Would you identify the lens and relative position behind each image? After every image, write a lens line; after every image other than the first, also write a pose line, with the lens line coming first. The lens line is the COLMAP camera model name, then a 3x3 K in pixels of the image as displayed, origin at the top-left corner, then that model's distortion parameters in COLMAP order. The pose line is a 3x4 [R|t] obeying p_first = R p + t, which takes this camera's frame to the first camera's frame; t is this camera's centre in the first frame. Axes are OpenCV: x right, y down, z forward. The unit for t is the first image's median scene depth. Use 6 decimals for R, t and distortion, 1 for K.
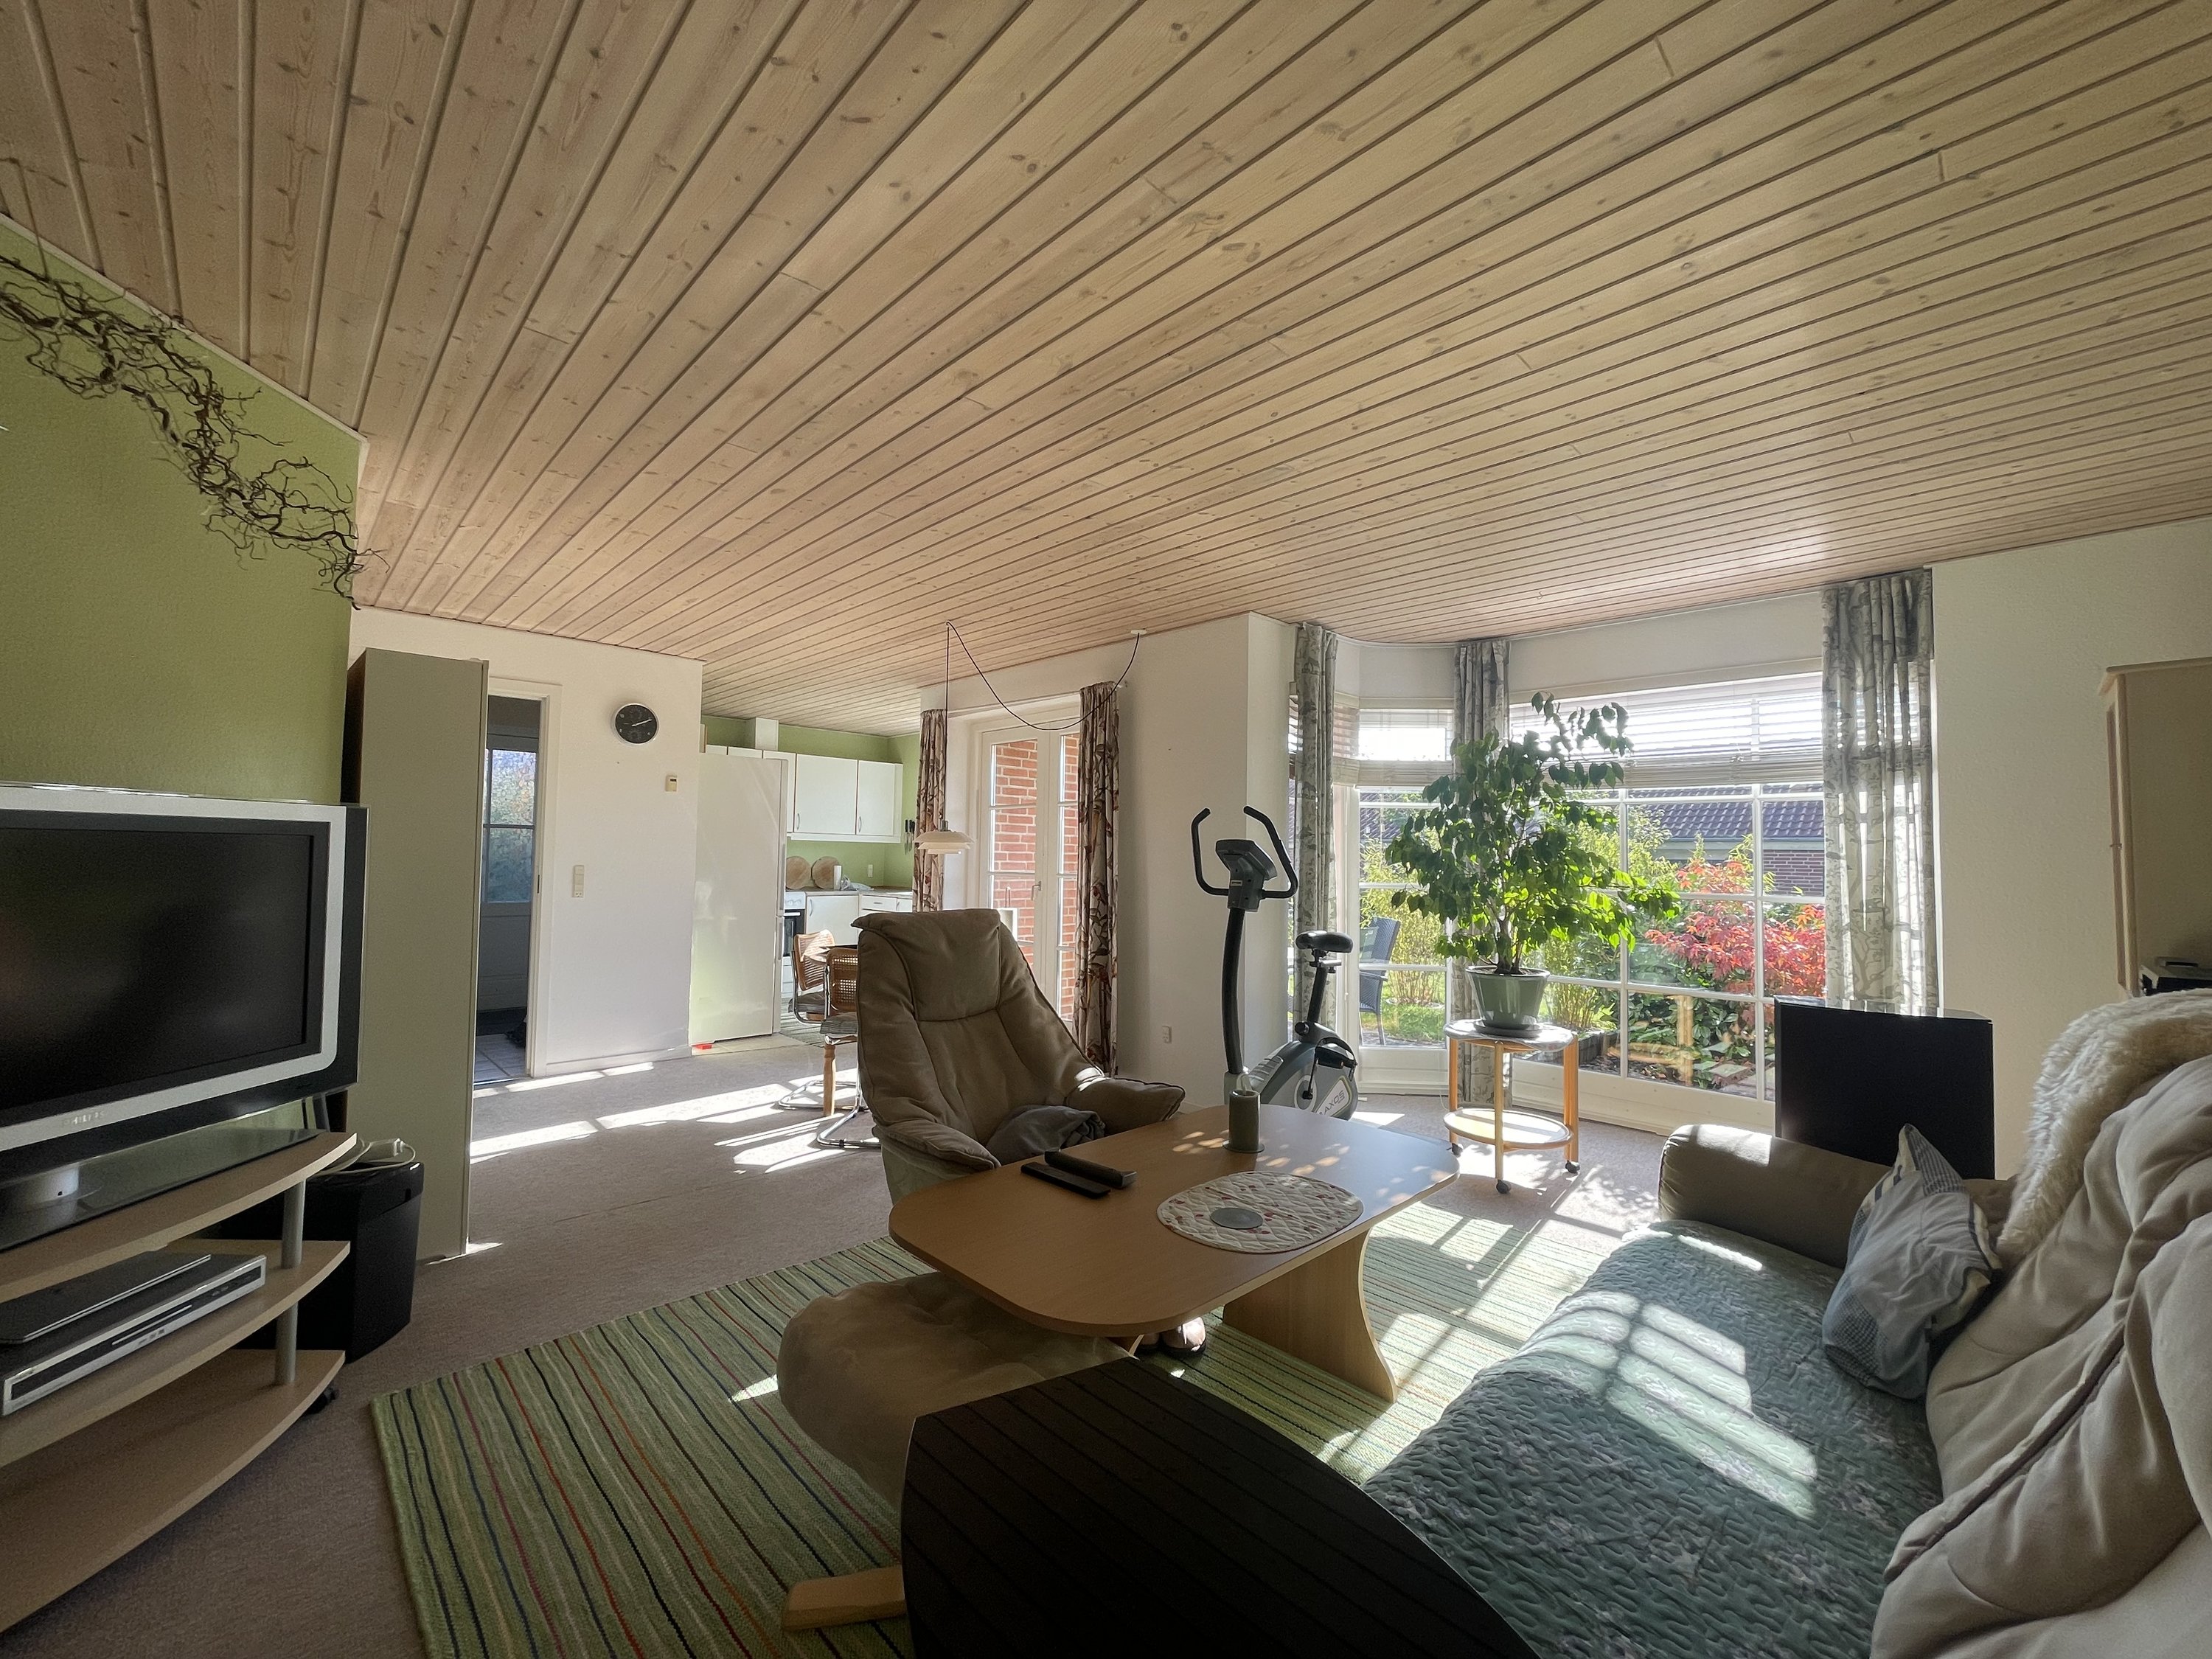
lens RADIAL K [[886.5, 0, 1089.5], [0, 886.5, 823.0], [0, 0, 1]] dist [-0.000758, 0.000042]
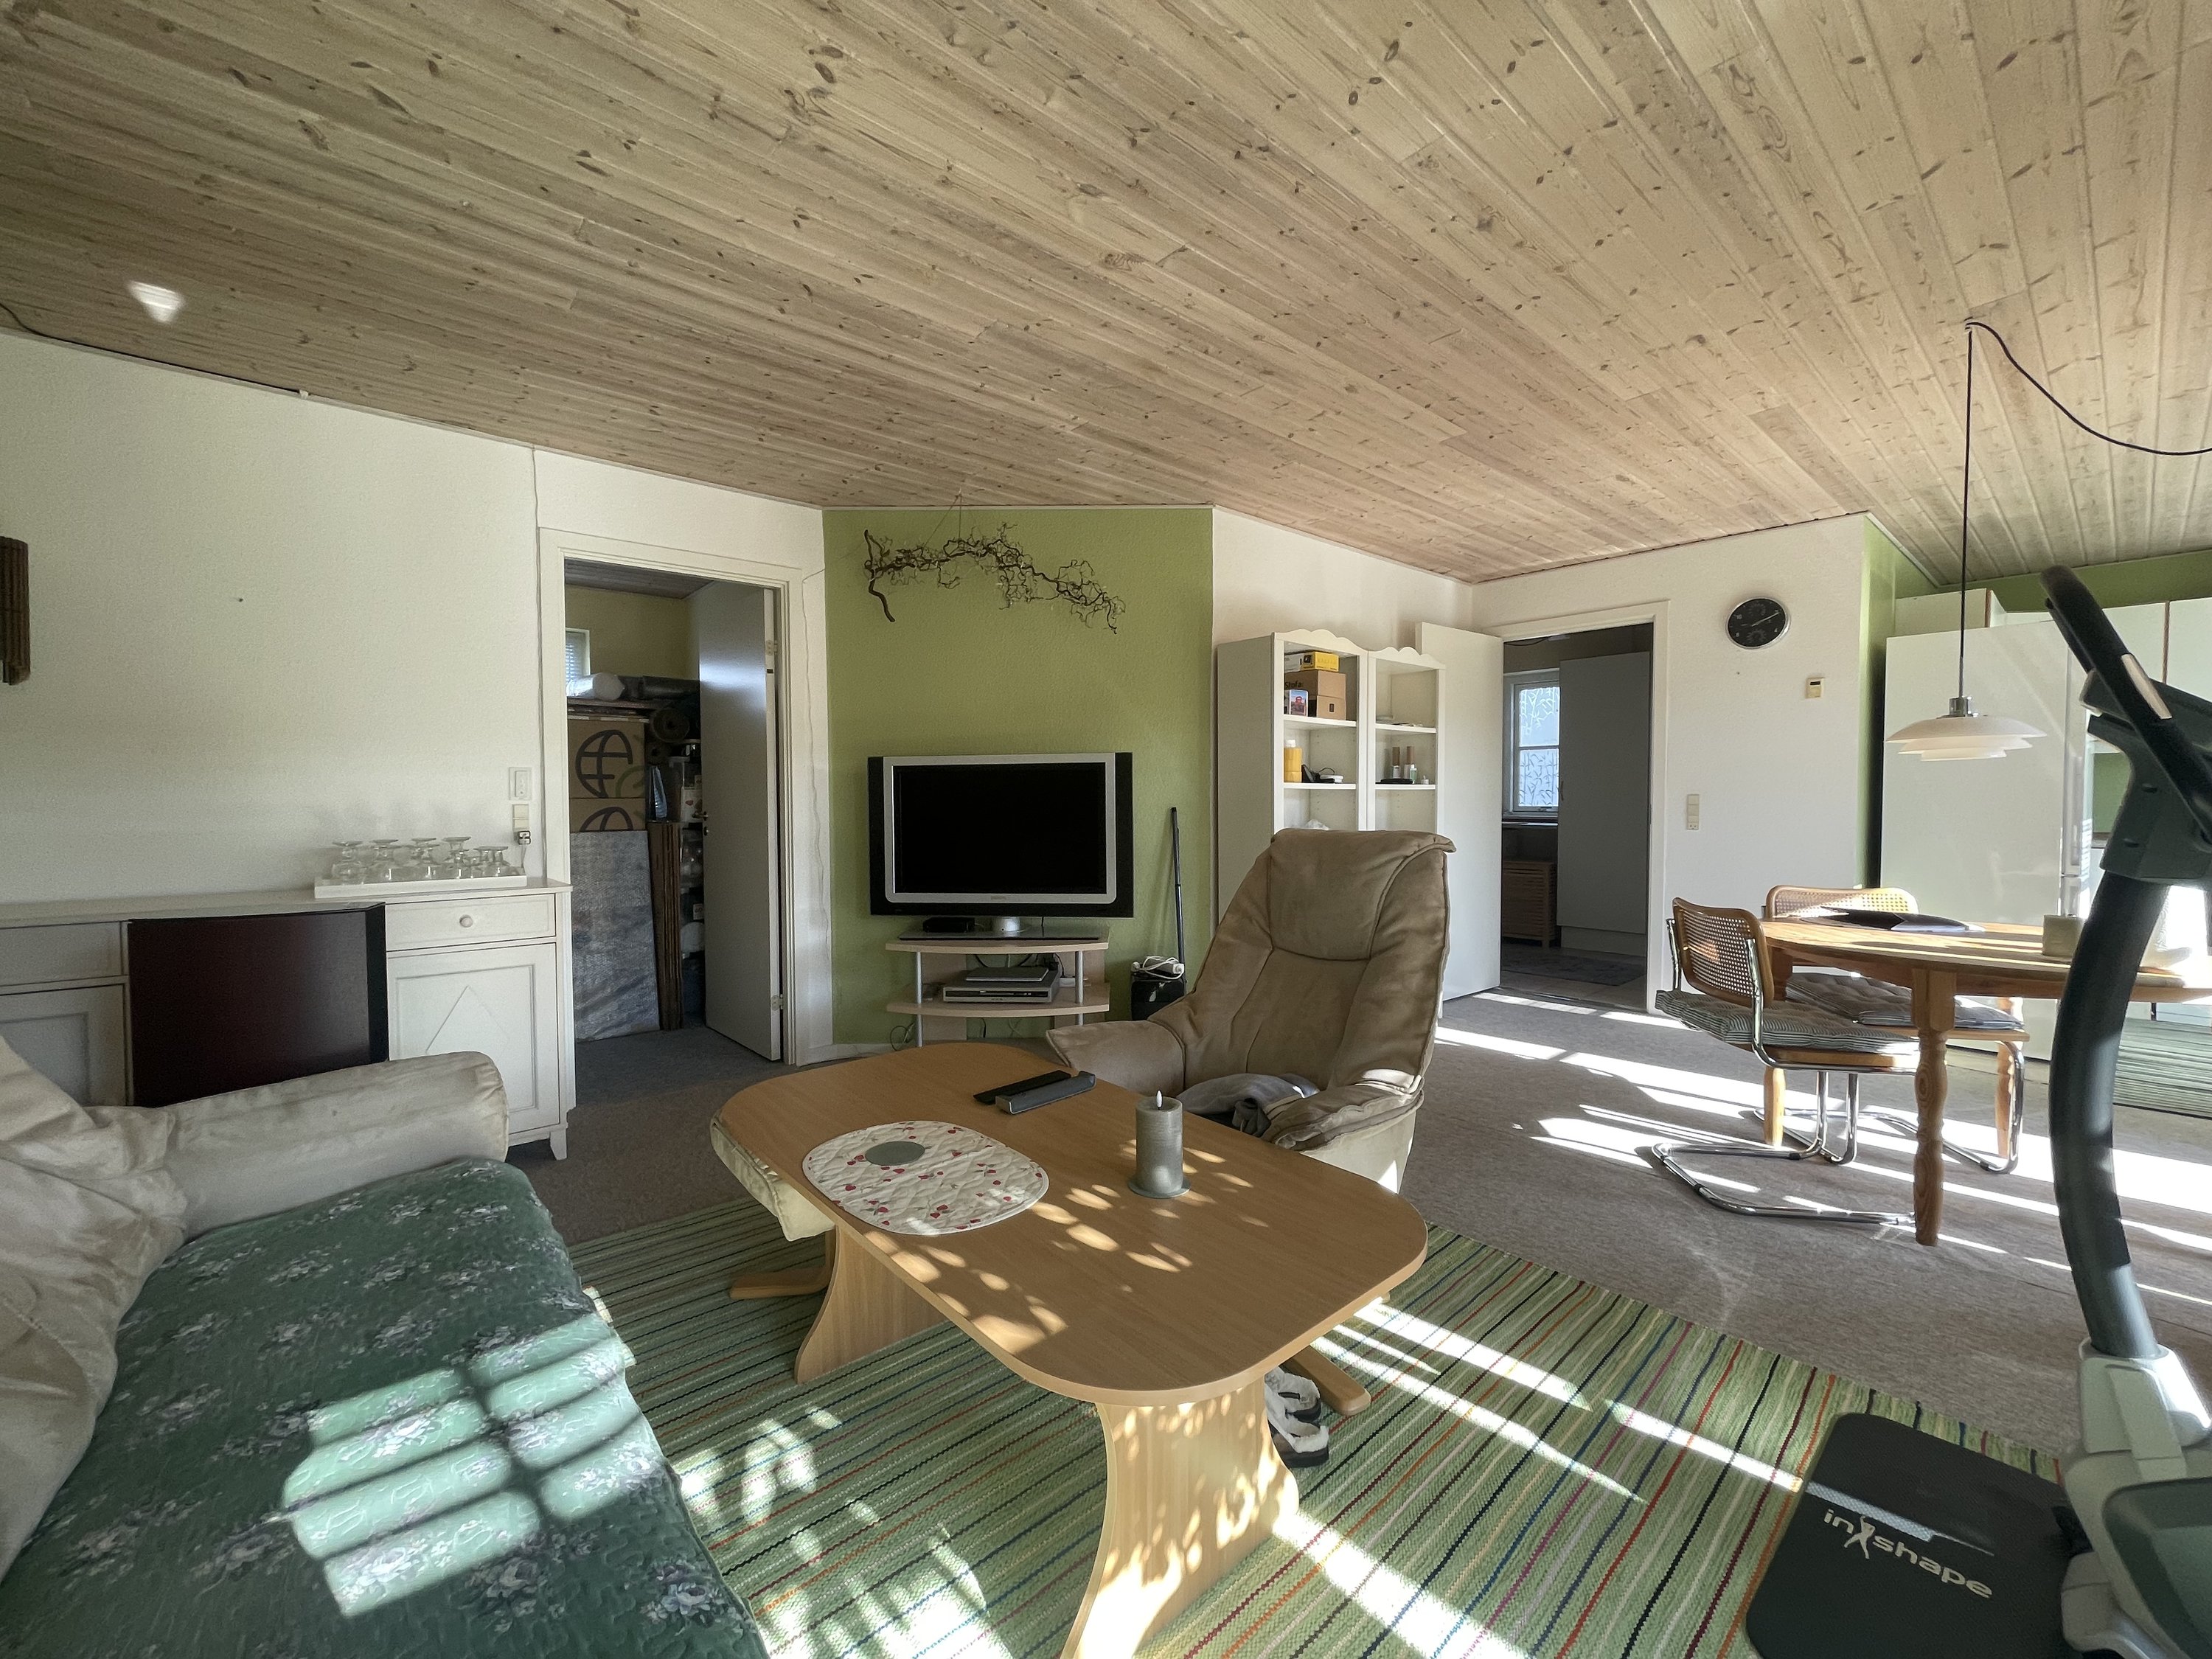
lens RADIAL K [[886.5, 0, 1089.5], [0, 886.5, 823.0], [0, 0, 1]] dist [-0.000758, 0.000042]
pose [[-0.055647, 0.013284, -0.998362, 0.498196], [0.045151, 0.998922, 0.010774, 0.054089], [0.997429, -0.044478, -0.056187, 0.601719]]
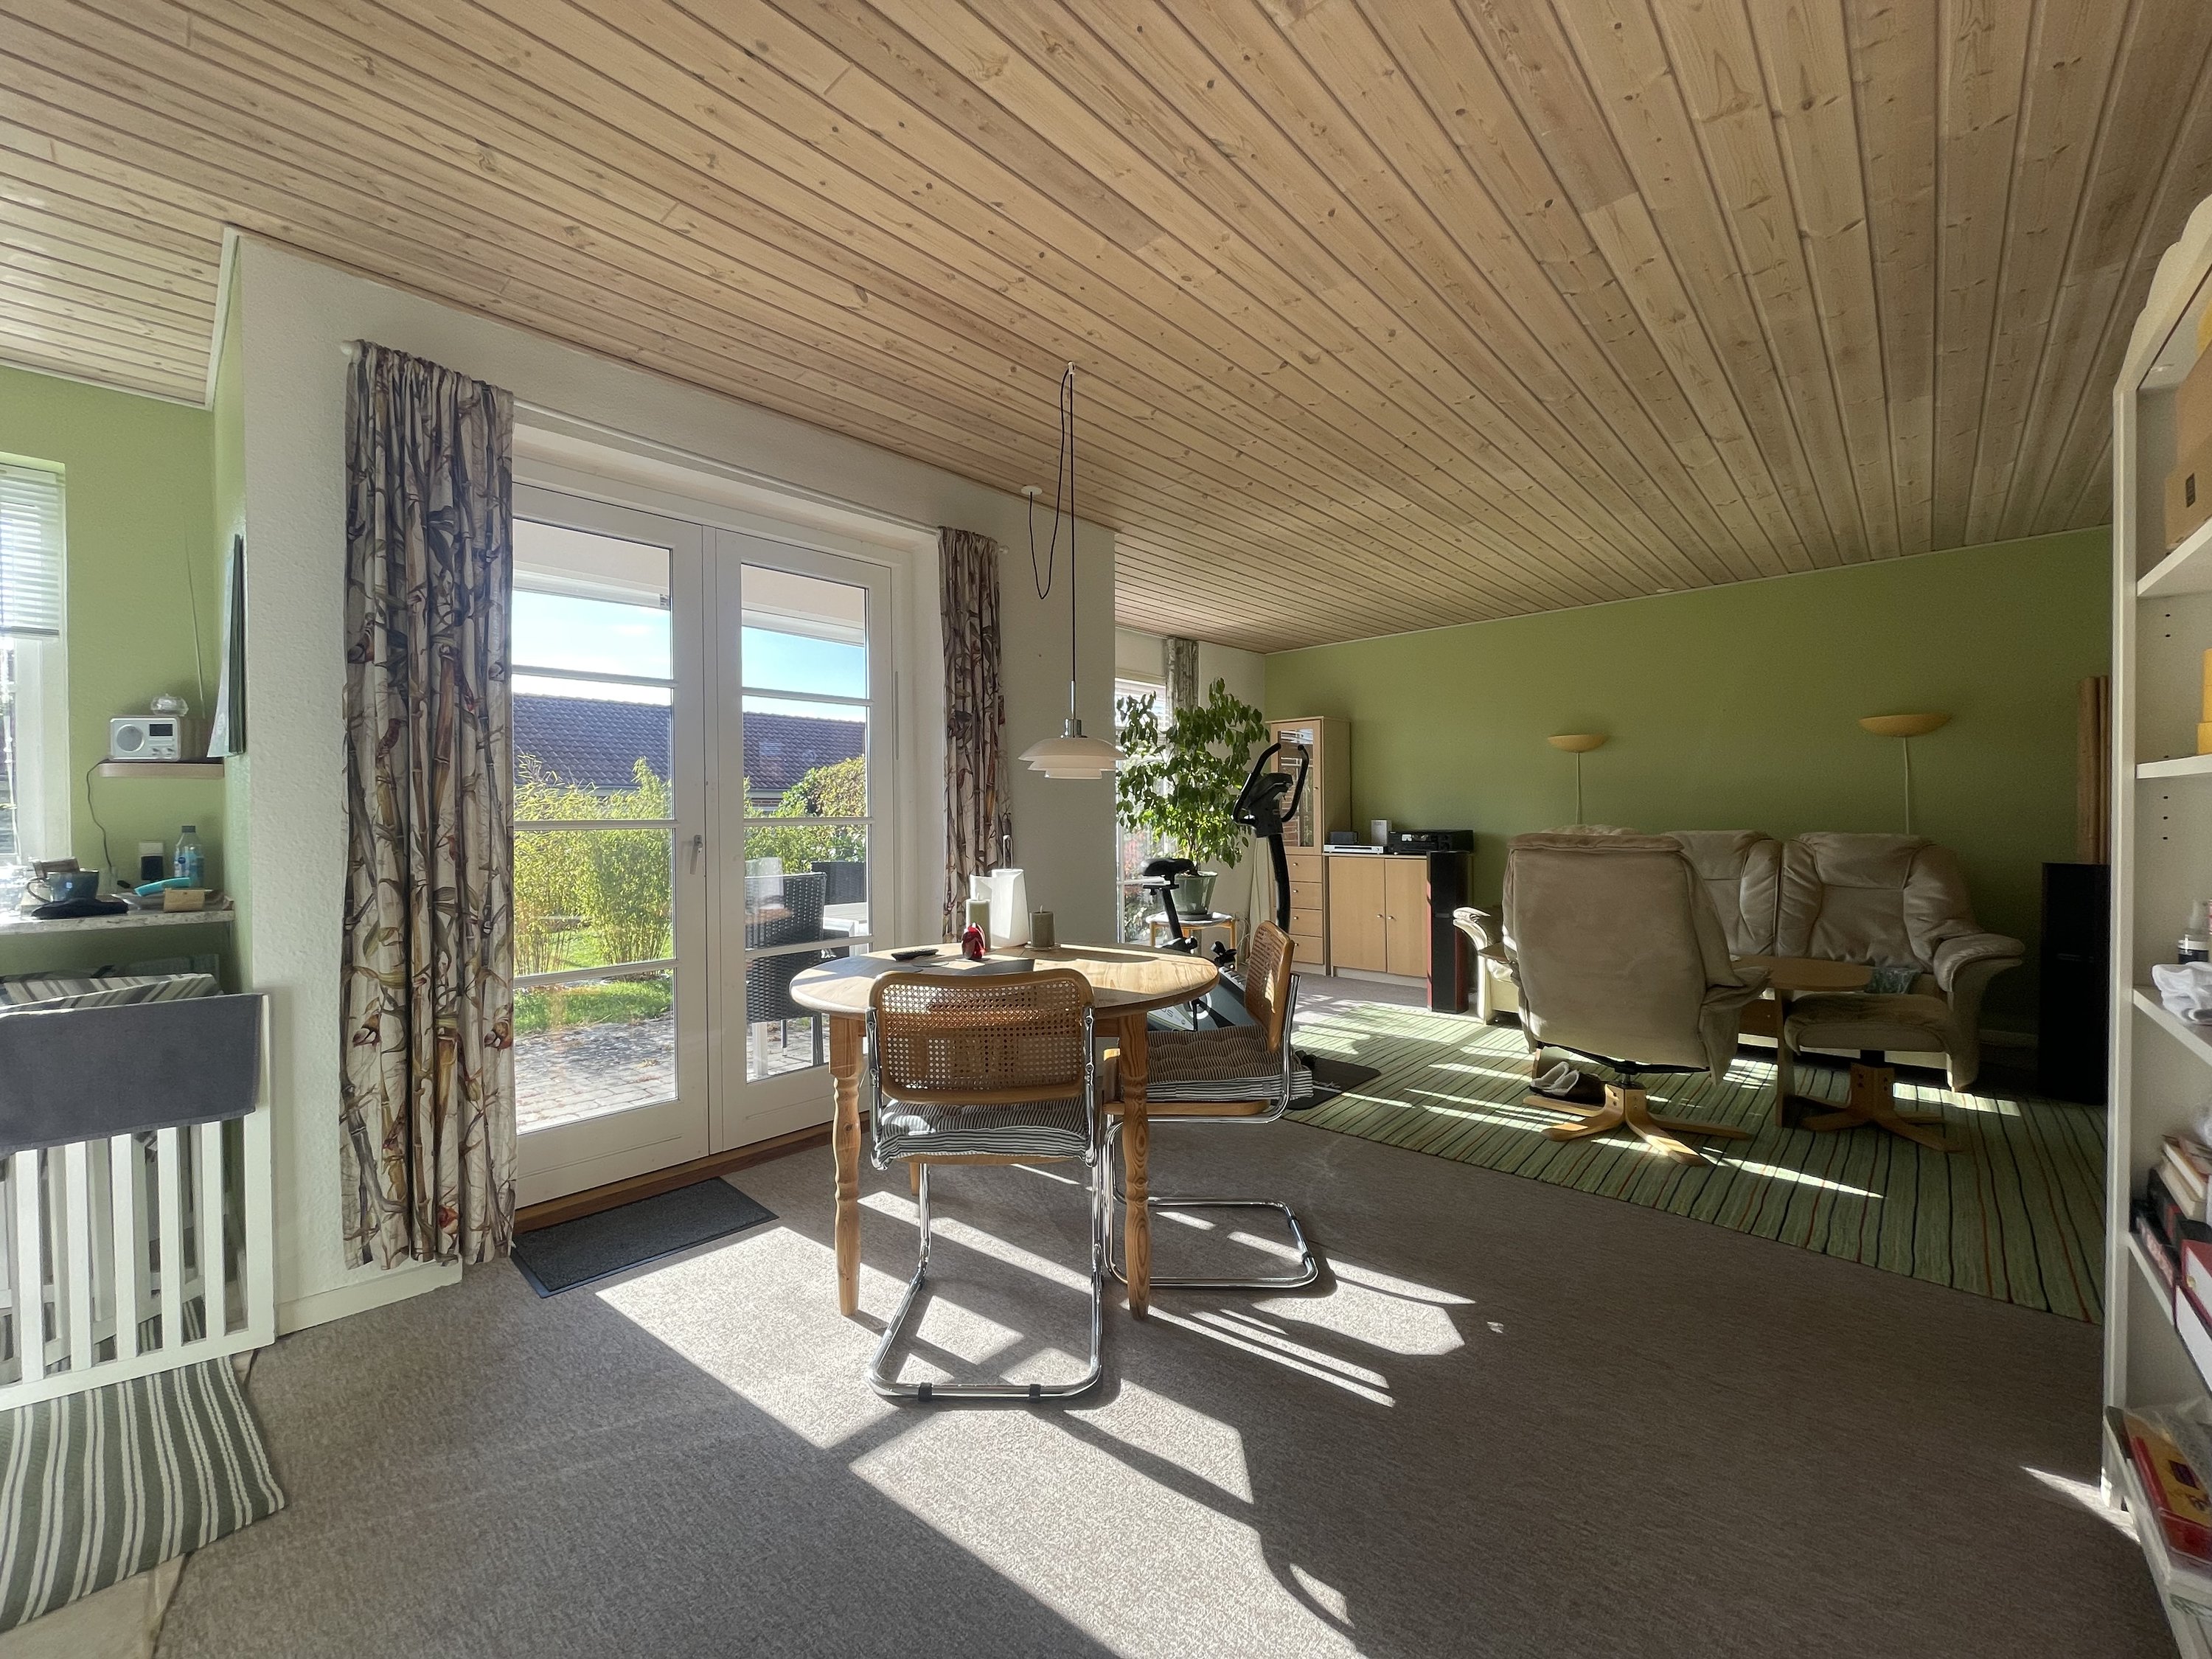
lens RADIAL K [[886.5, 0, 1089.5], [0, 886.5, 823.0], [0, 0, 1]] dist [-0.000758, 0.000042]
pose [[-0.049937, -0.024252, 0.998458, -0.897067], [-0.035131, 0.999129, 0.022512, 0.061997], [-0.998134, -0.033952, -0.050745, 1.237696]]
